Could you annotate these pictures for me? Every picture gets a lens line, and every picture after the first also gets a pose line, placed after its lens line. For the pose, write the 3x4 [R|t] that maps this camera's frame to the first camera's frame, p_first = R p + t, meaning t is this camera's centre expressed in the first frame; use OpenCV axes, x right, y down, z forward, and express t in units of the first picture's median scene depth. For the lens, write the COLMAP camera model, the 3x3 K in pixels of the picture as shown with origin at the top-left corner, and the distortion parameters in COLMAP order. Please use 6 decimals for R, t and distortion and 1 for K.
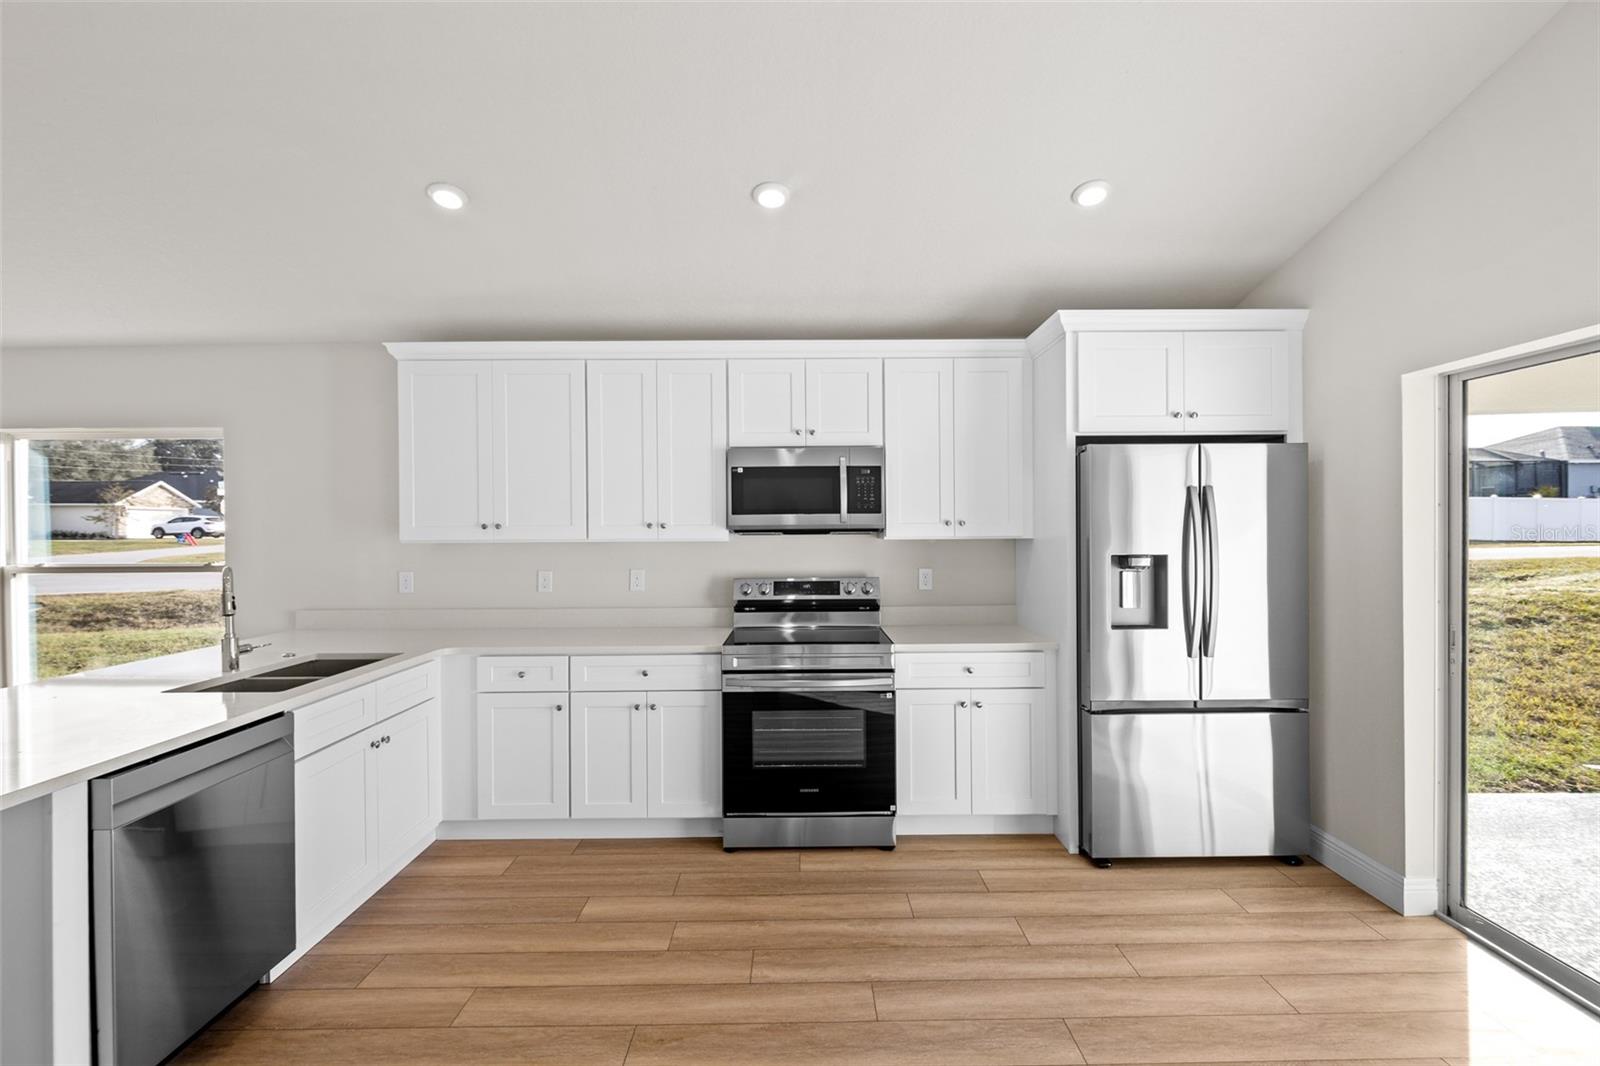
lens RADIAL K [[732.4, 0, 813.2], [0, 732.4, 527.4], [0, 0, 1]] dist [0.000979, -0.000324]
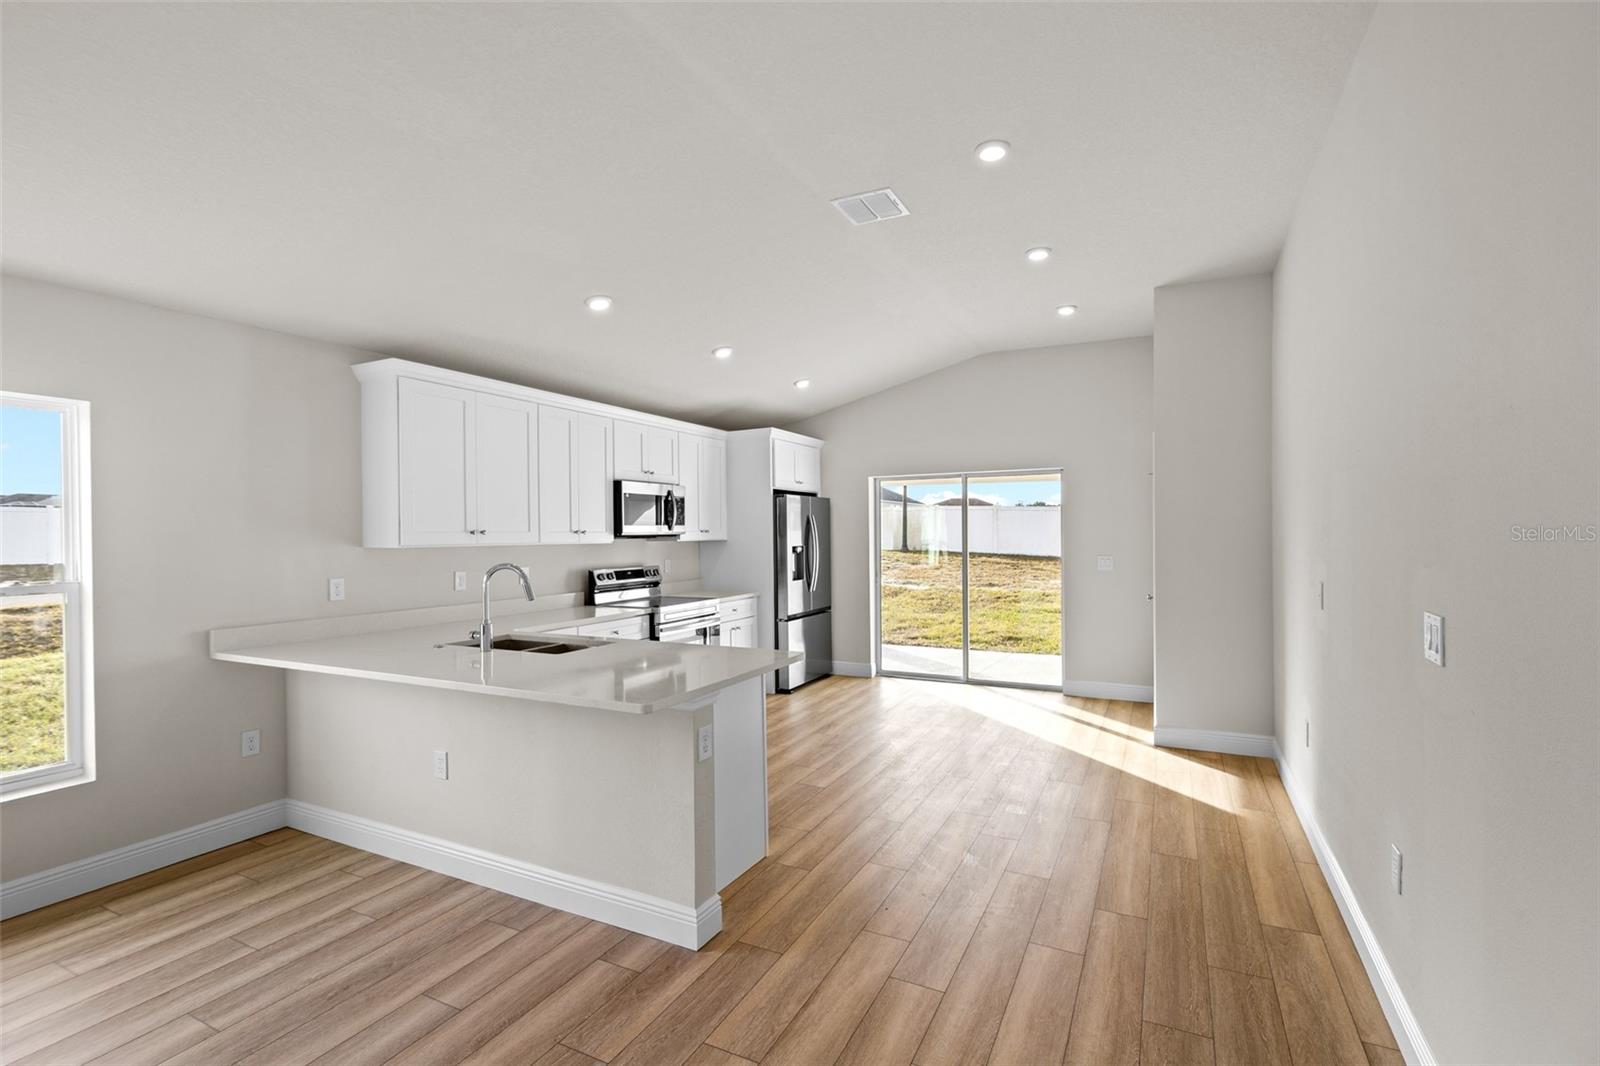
lens RADIAL K [[732.4, 0, 813.2], [0, 732.4, 527.4], [0, 0, 1]] dist [0.000979, -0.000324]
pose [[0.449807, 0.010025, 0.893070, -1.376431], [0.009668, 0.999824, -0.016092, 0.016197], [-0.893074, 0.015872, 0.449630, -0.019440]]
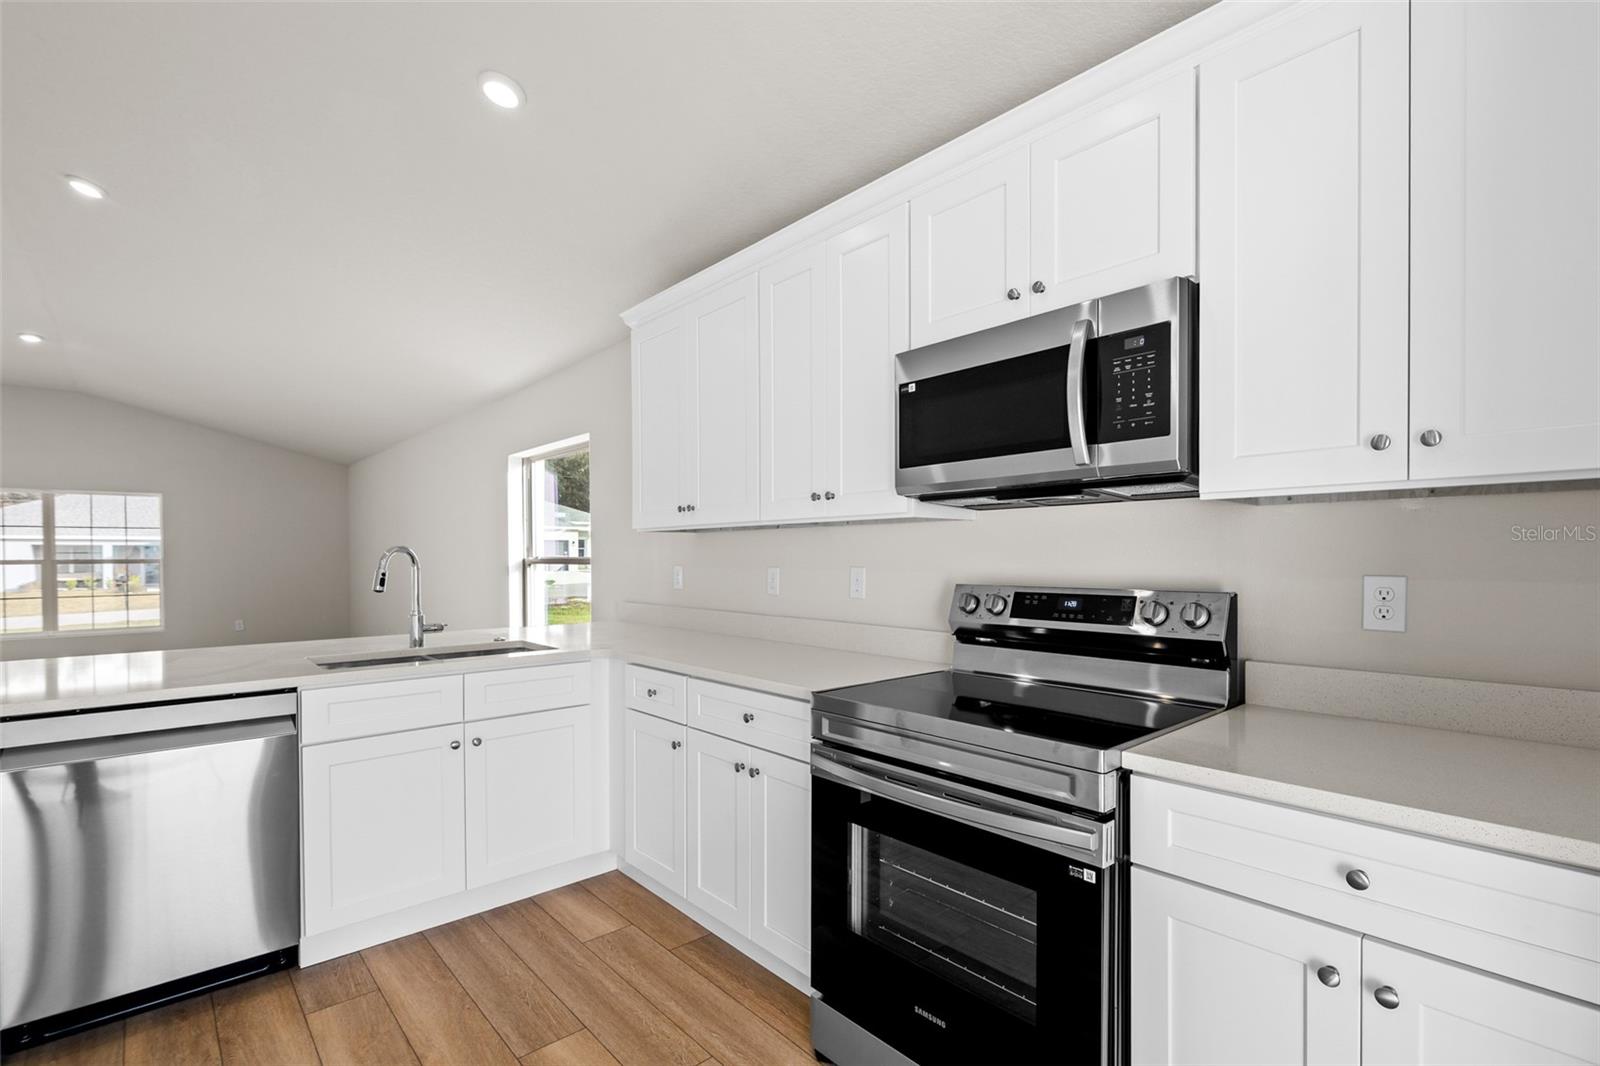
lens RADIAL K [[746.4, 0, 806.0], [0, 746.4, 566.1], [0, 0, 1]] dist [-0.001043, -0.000097]
pose [[0.655253, 0.013878, -0.755282, 0.299751], [-0.000002, 0.999831, 0.018370, 0.051231], [0.755410, -0.012036, 0.655142, 0.602399]]
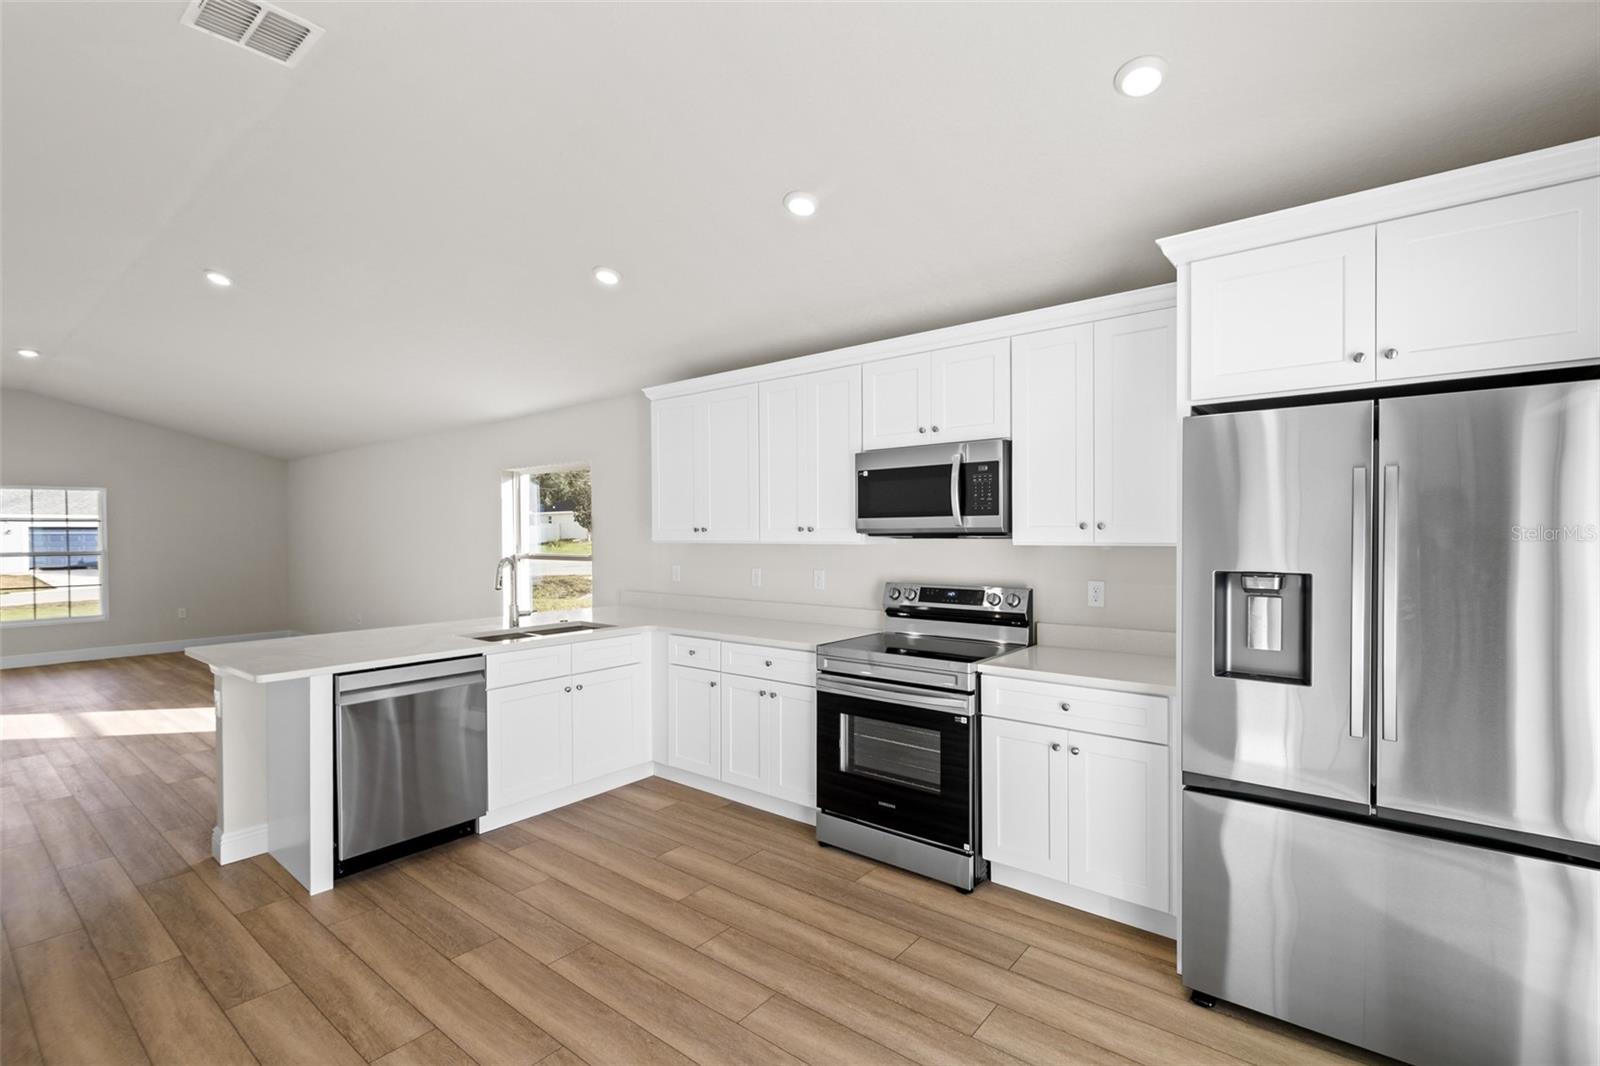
lens RADIAL K [[738.6, 0, 802.1], [0, 738.6, 539.4], [0, 0, 1]] dist [-0.001066, -0.000962]
pose [[0.769485, 0.008782, -0.638605, 0.509836], [0.000295, 0.999900, 0.014106, -0.002945], [0.638665, -0.011043, 0.769405, 0.182208]]
